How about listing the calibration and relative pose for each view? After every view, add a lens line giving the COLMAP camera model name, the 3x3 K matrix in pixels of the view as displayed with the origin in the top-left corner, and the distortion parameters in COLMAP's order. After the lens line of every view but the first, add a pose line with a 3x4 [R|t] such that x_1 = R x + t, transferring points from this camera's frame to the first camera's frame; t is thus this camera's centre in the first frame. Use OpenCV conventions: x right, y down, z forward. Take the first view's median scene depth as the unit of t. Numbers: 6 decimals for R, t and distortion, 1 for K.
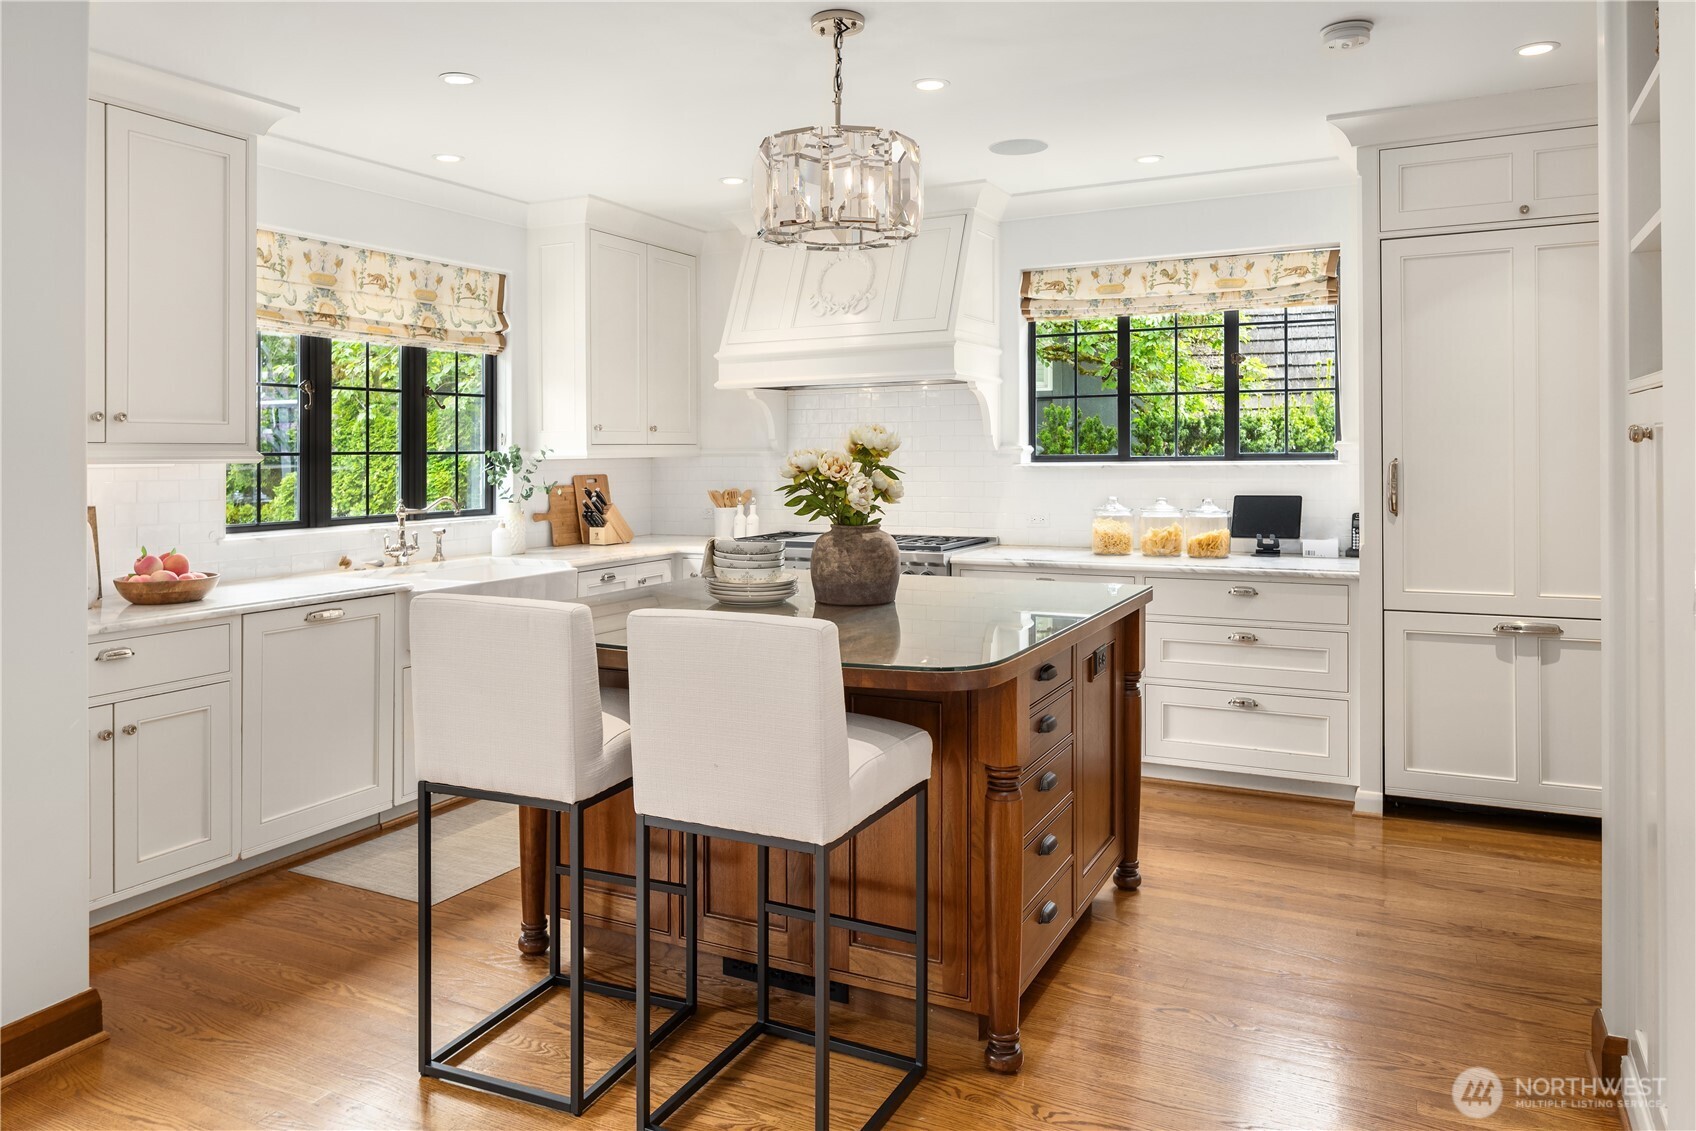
lens RADIAL K [[1153.4, 0, 880.7], [0, 1153.4, 453.7], [0, 0, 1]] dist [-0.009064, 0.004091]
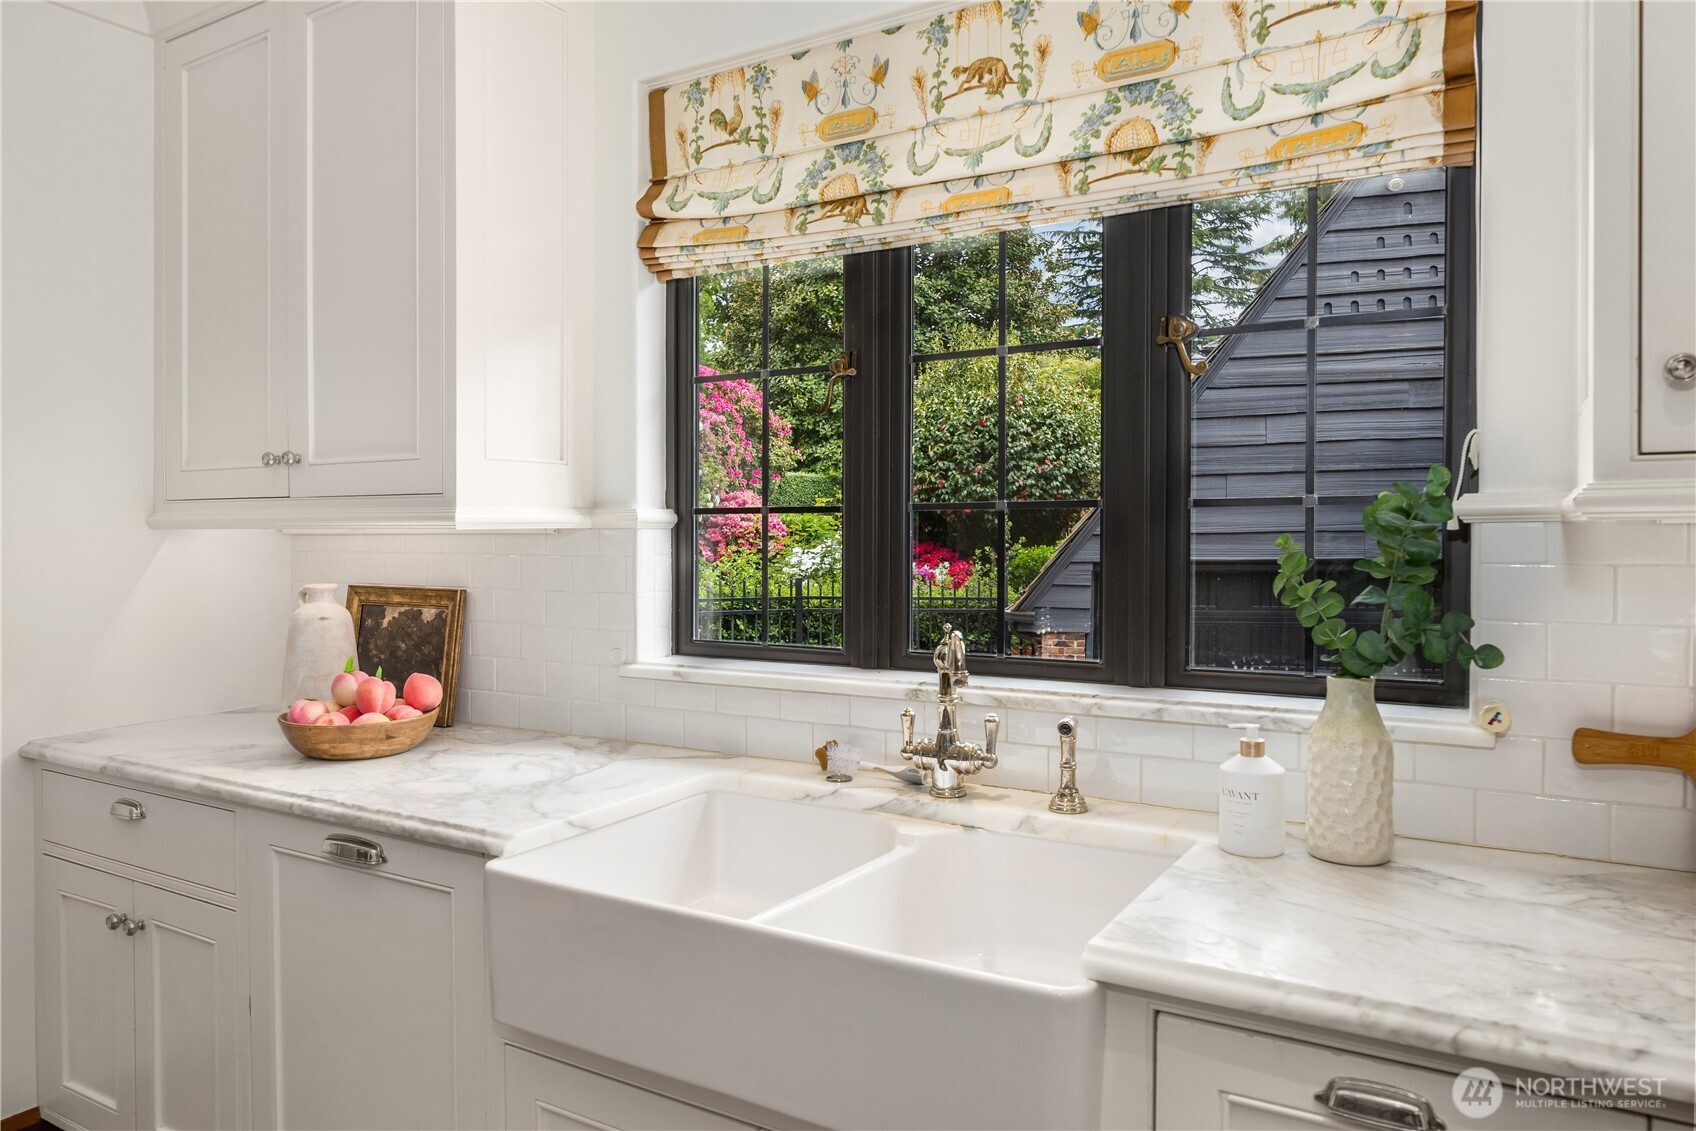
lens RADIAL K [[1153.4, 0, 836.4], [0, 1153.4, 559.3], [0, 0, 1]] dist [-0.009064, 0.004091]
pose [[-0.110096, 0.021791, -0.993682, -0.026536], [0.000627, 0.999761, 0.021855, 0.008361], [0.993921, 0.001784, -0.110083, 0.913642]]
